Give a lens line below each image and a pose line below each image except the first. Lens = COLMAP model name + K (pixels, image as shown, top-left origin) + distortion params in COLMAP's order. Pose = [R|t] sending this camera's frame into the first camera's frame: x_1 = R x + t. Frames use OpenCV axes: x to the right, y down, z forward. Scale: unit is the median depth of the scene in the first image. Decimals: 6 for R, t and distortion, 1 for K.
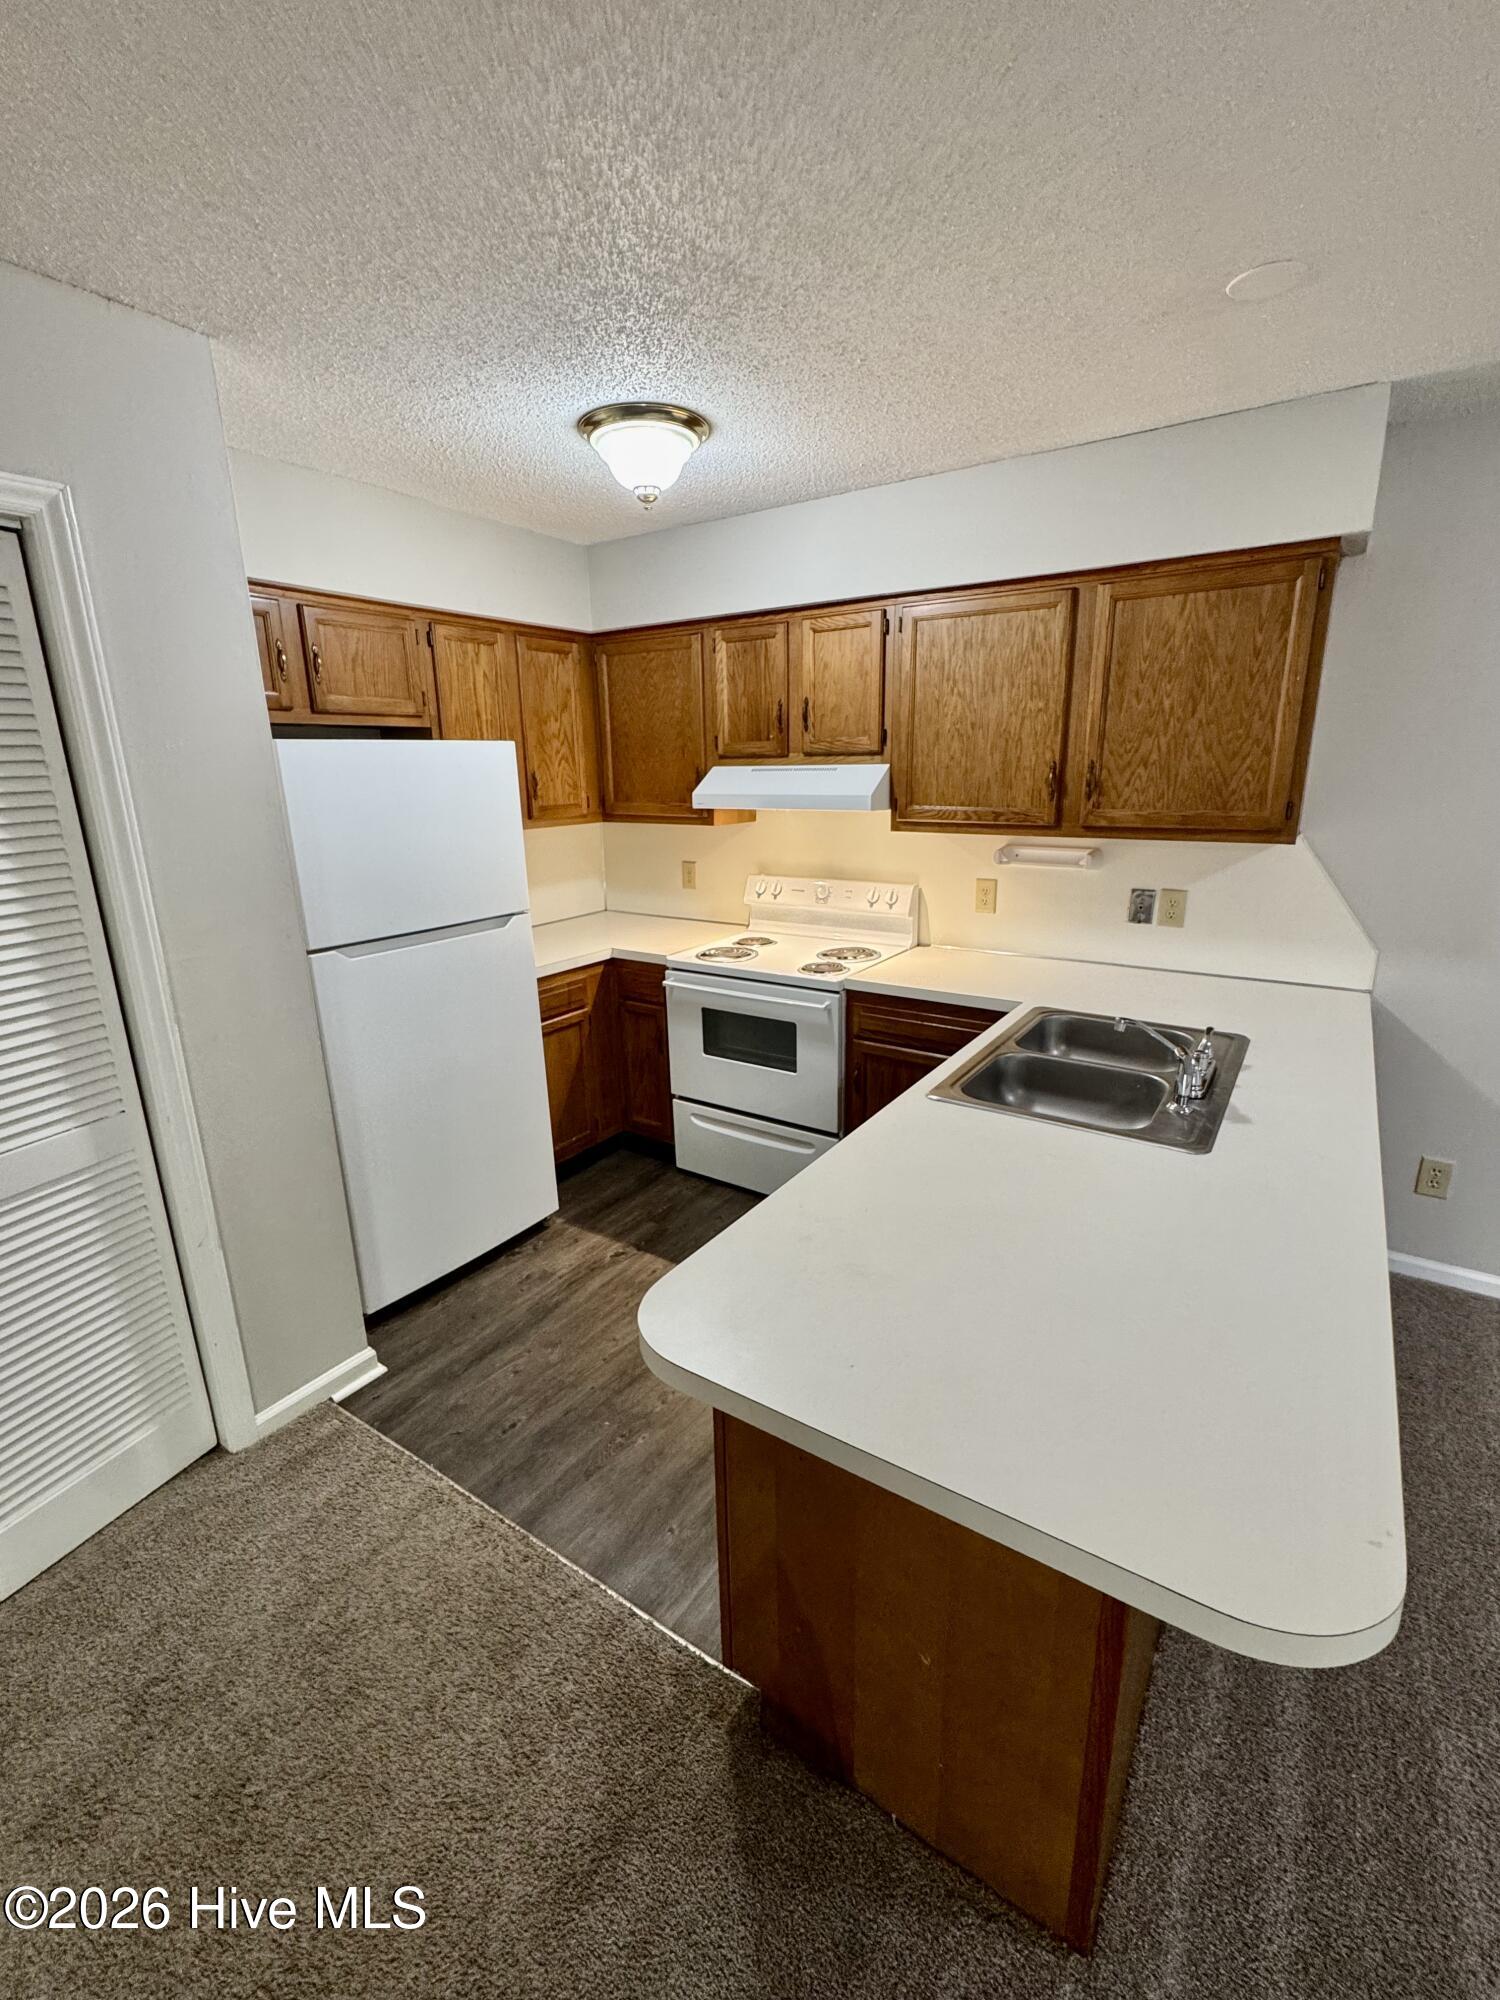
lens RADIAL K [[862.2, 0, 756.3], [0, 862.2, 995.9], [0, 0, 1]] dist [-0.001150, 0.000217]
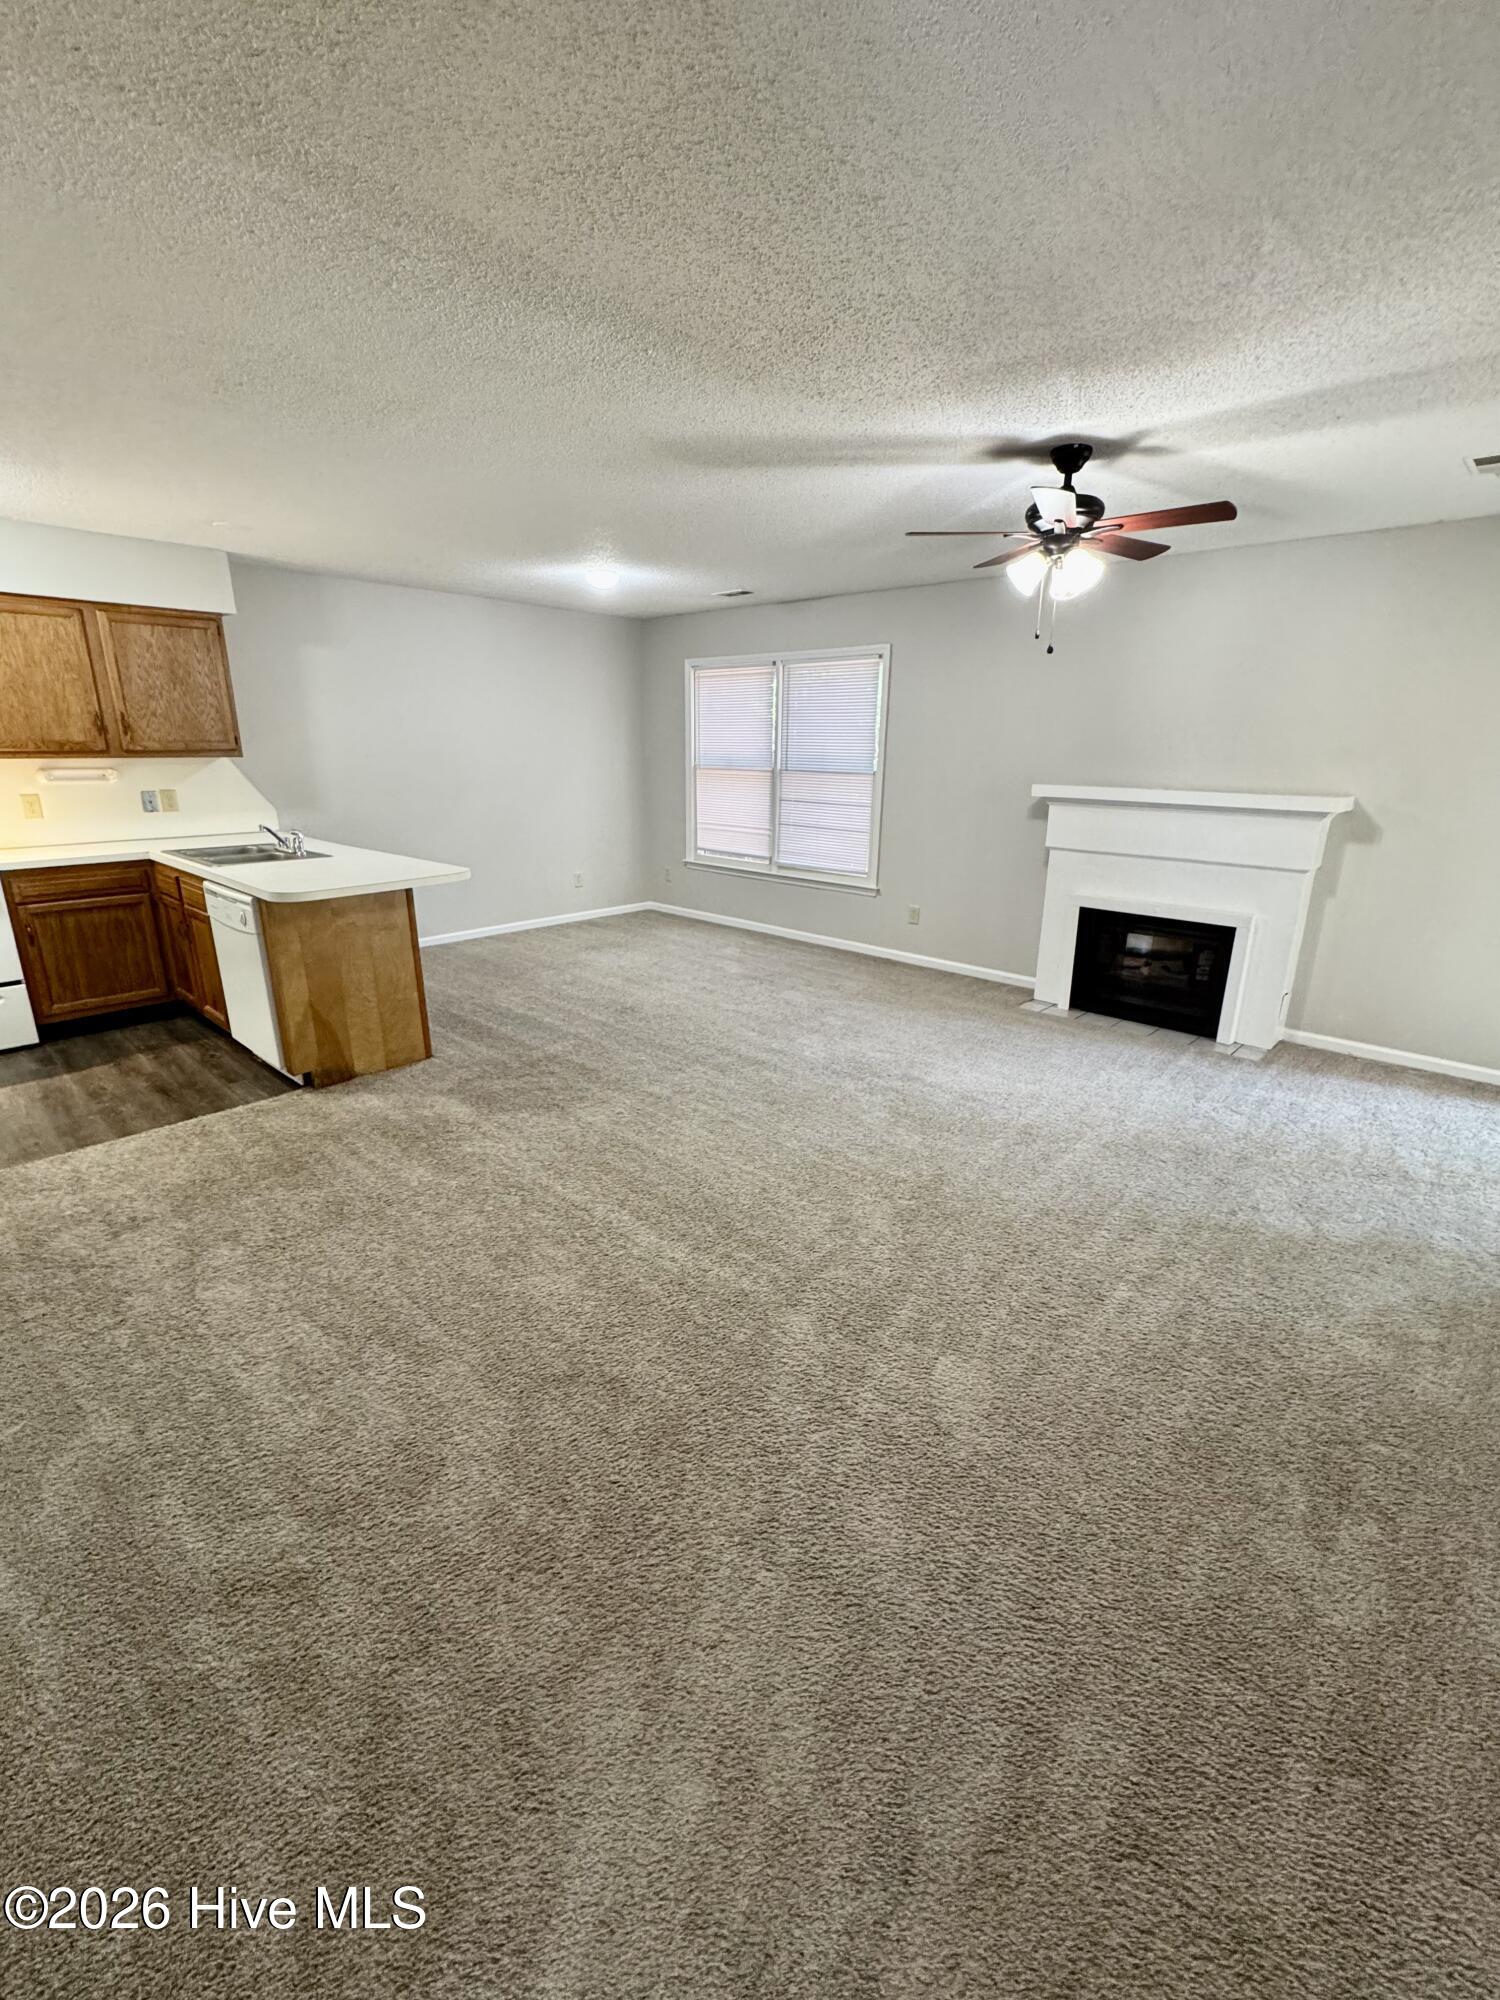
lens RADIAL K [[862.2, 0, 752.8], [0, 862.2, 1003.1], [0, 0, 1]] dist [-0.001150, 0.000217]
pose [[0.154930, -0.269363, 0.950495, -1.075964], [0.247006, 0.942116, 0.226727, 0.176802], [-0.956548, 0.199651, 0.212496, -0.415577]]
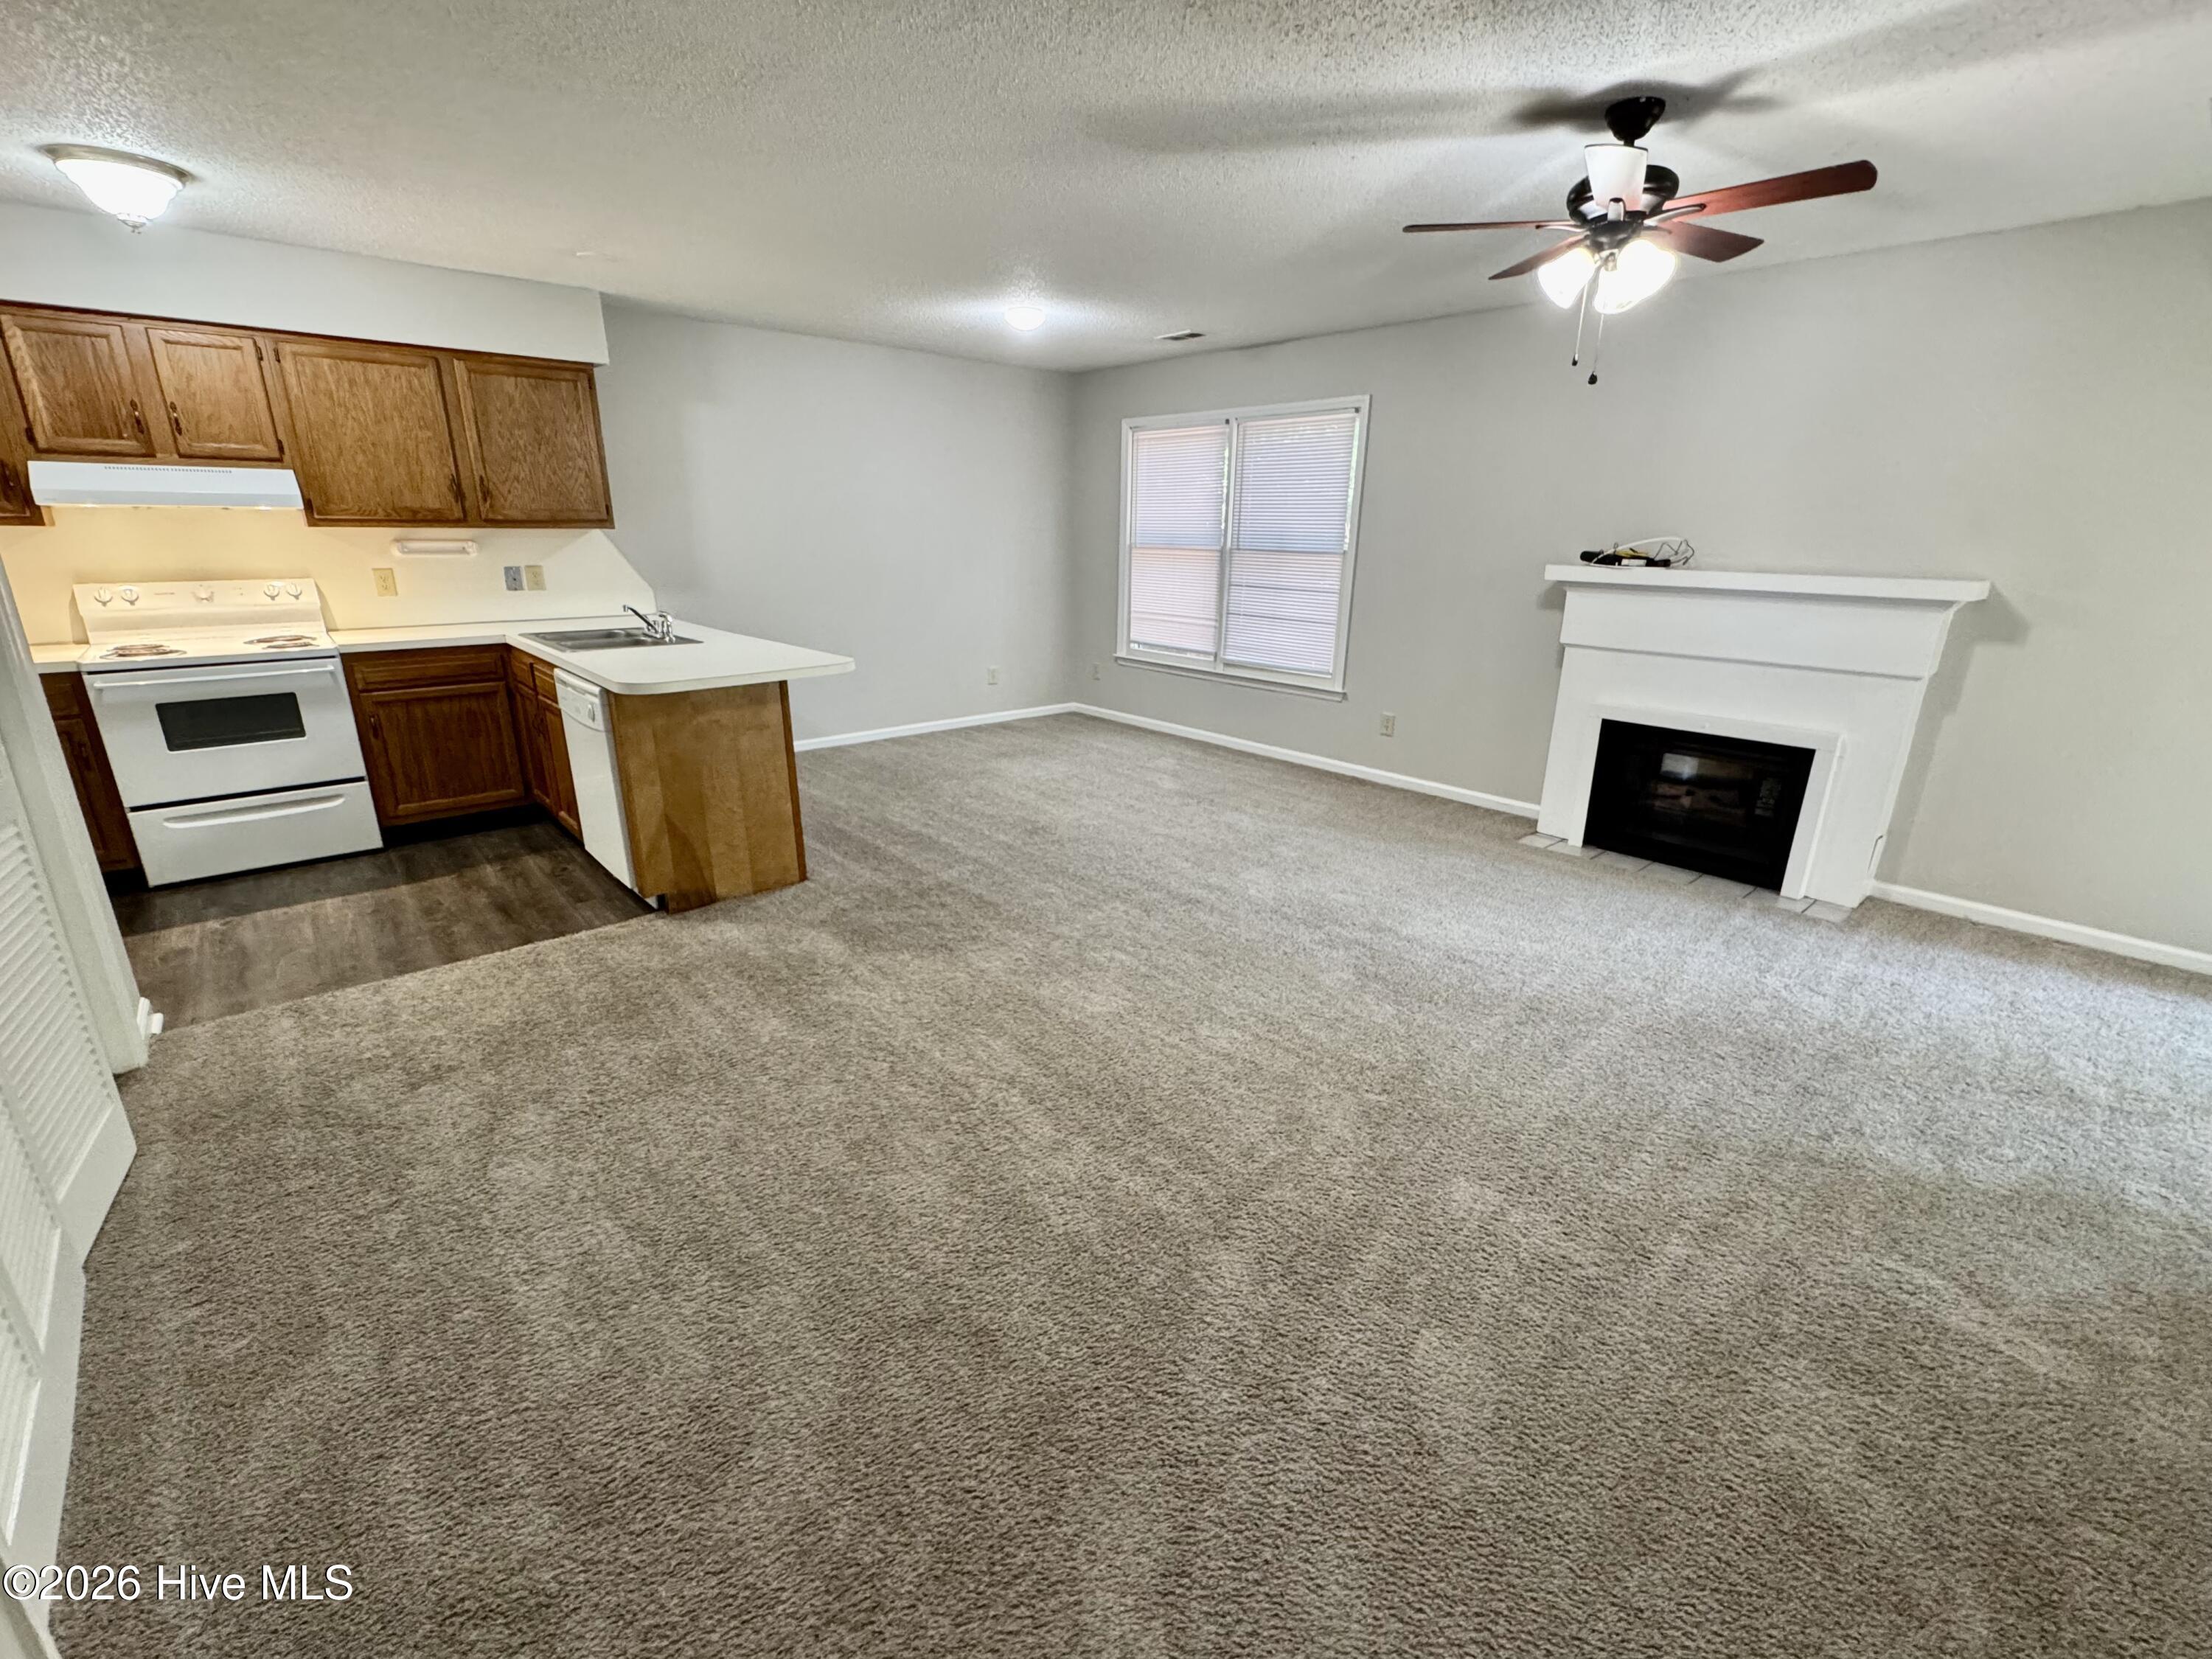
lens RADIAL K [[953.6, 0, 1103.4], [0, 953.6, 828.7], [0, 0, 1]] dist [-0.001150, 0.000217]
pose [[0.251019, -0.275014, 0.928093, -0.950213], [0.238764, 0.946758, 0.215967, 0.194116], [-0.938073, 0.167383, 0.303318, -0.398126]]
